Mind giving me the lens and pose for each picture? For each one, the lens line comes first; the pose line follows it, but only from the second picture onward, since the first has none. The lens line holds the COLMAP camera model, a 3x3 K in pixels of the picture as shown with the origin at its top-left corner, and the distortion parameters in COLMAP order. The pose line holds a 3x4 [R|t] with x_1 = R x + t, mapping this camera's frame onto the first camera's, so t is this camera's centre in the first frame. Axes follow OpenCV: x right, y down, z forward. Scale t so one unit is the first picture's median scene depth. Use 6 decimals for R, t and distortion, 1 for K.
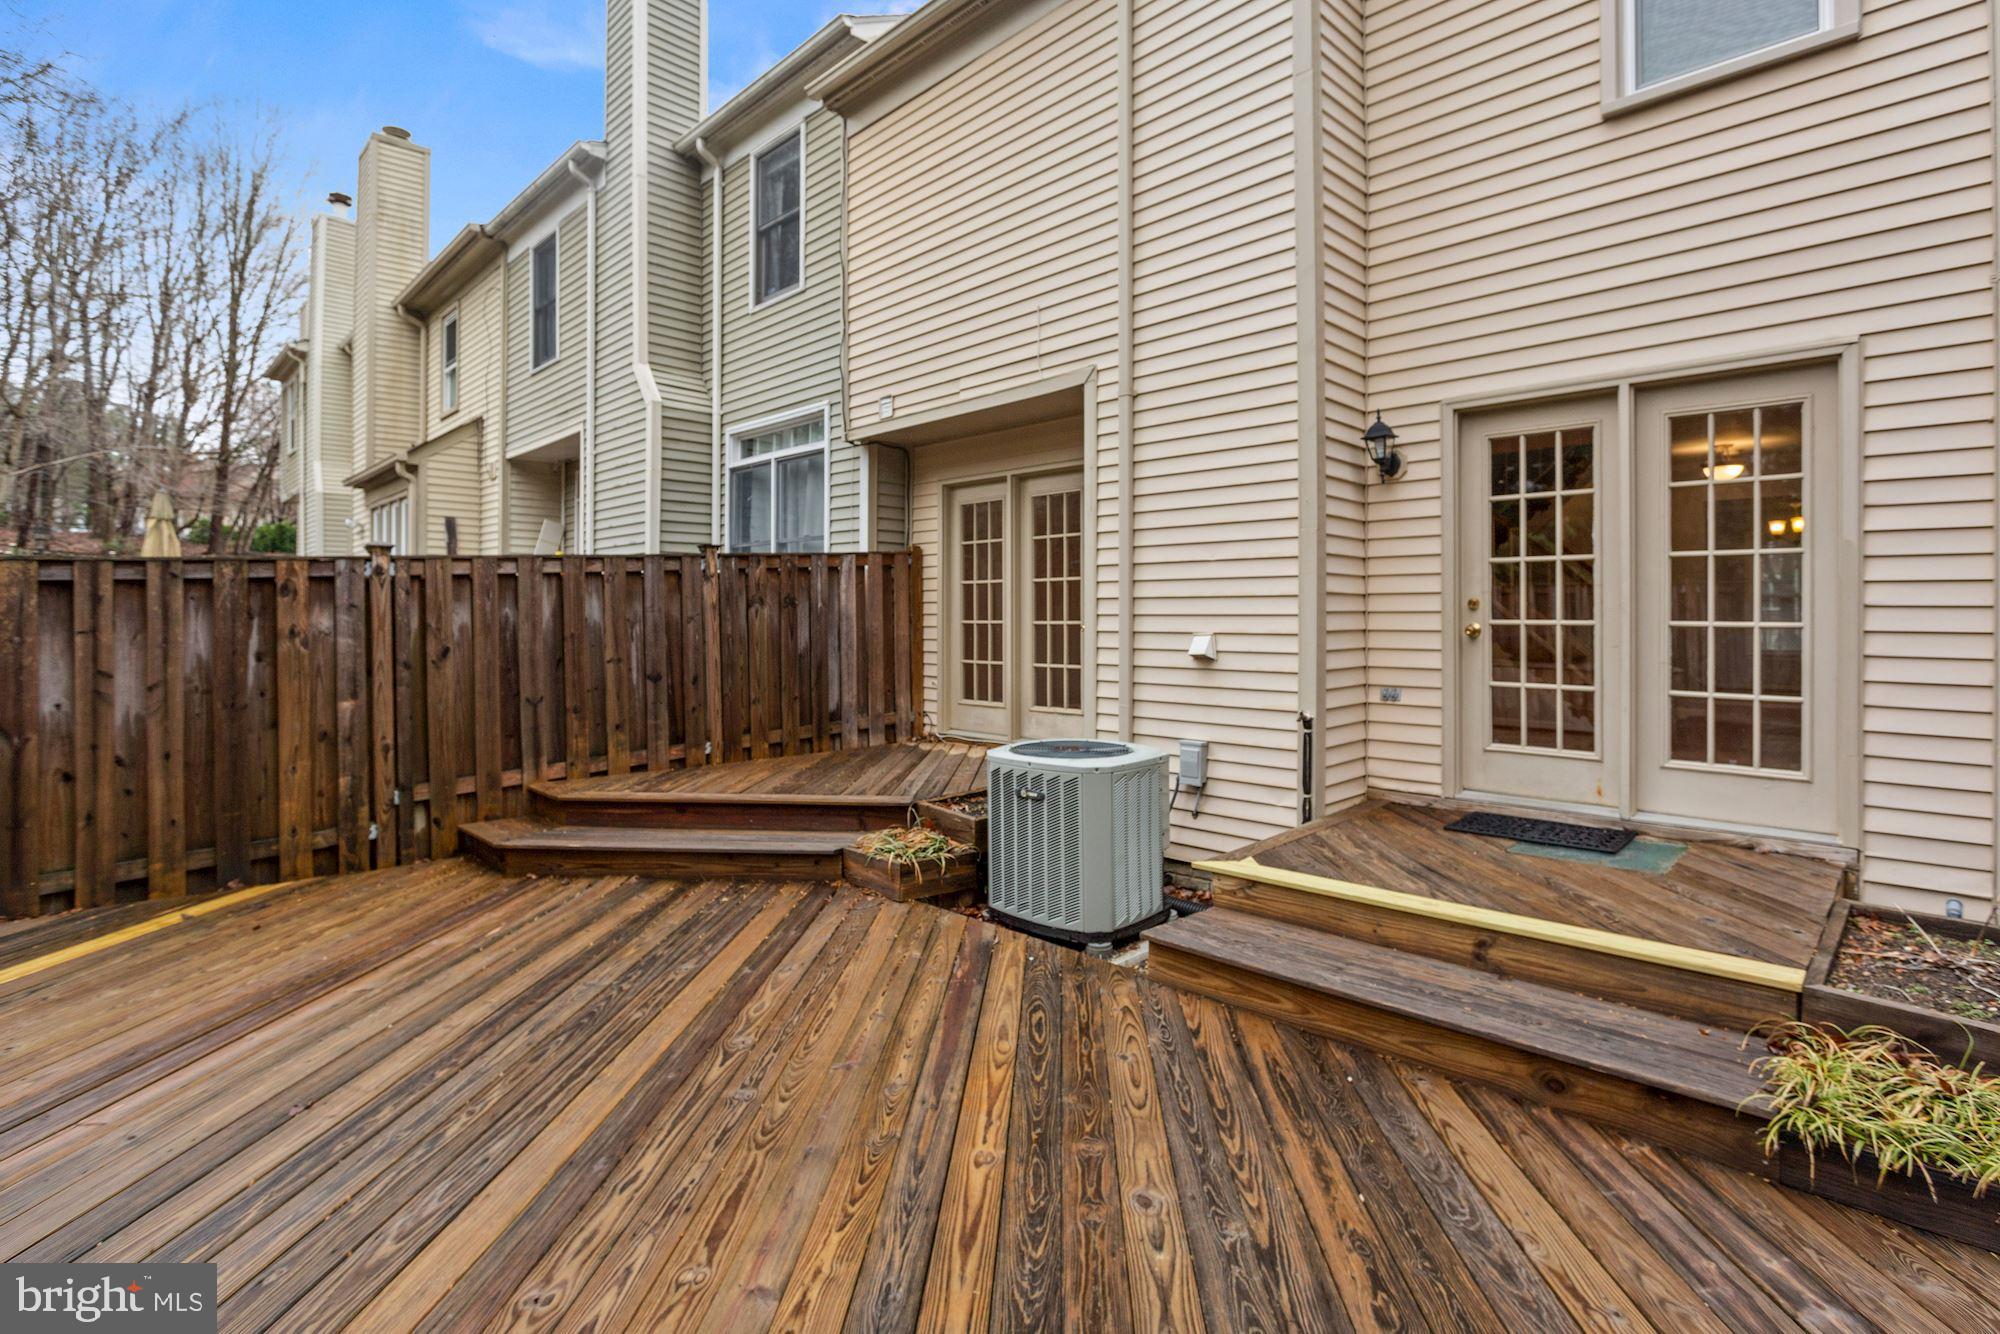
lens RADIAL K [[964.6, 0, 989.1], [0, 964.6, 614.0], [0, 0, 1]] dist [-0.022354, 0.006838]
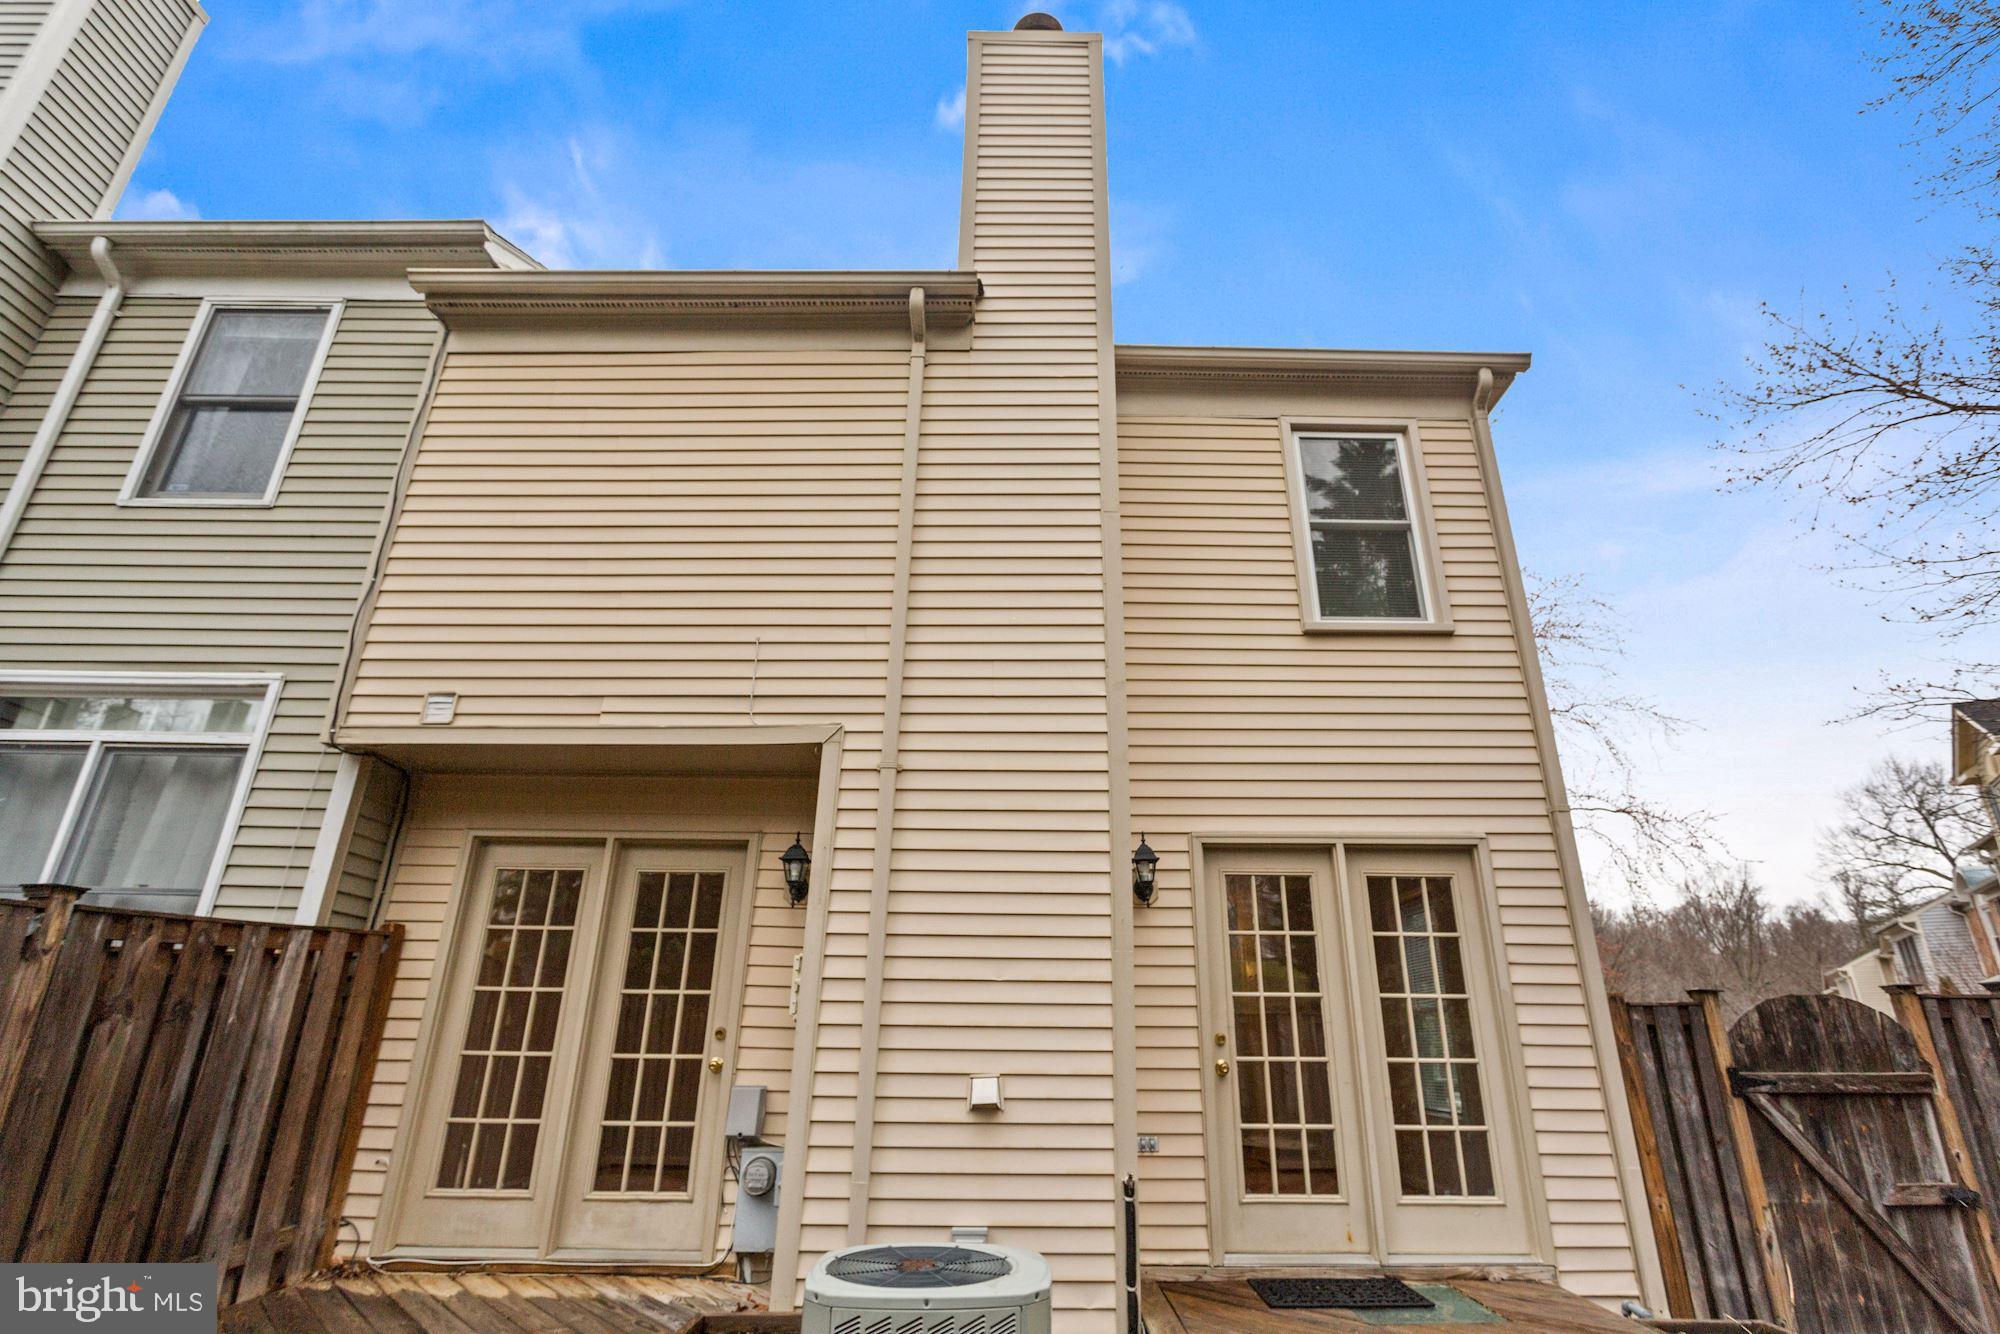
lens RADIAL K [[964.6, 0, 1003.3], [0, 964.6, 654.2], [0, 0, 1]] dist [-0.022354, 0.006838]
pose [[0.694108, 0.275709, 0.664980, -0.301891], [-0.010586, 0.927558, -0.373528, -0.004571], [-0.719793, 0.252230, 0.646744, 0.289626]]
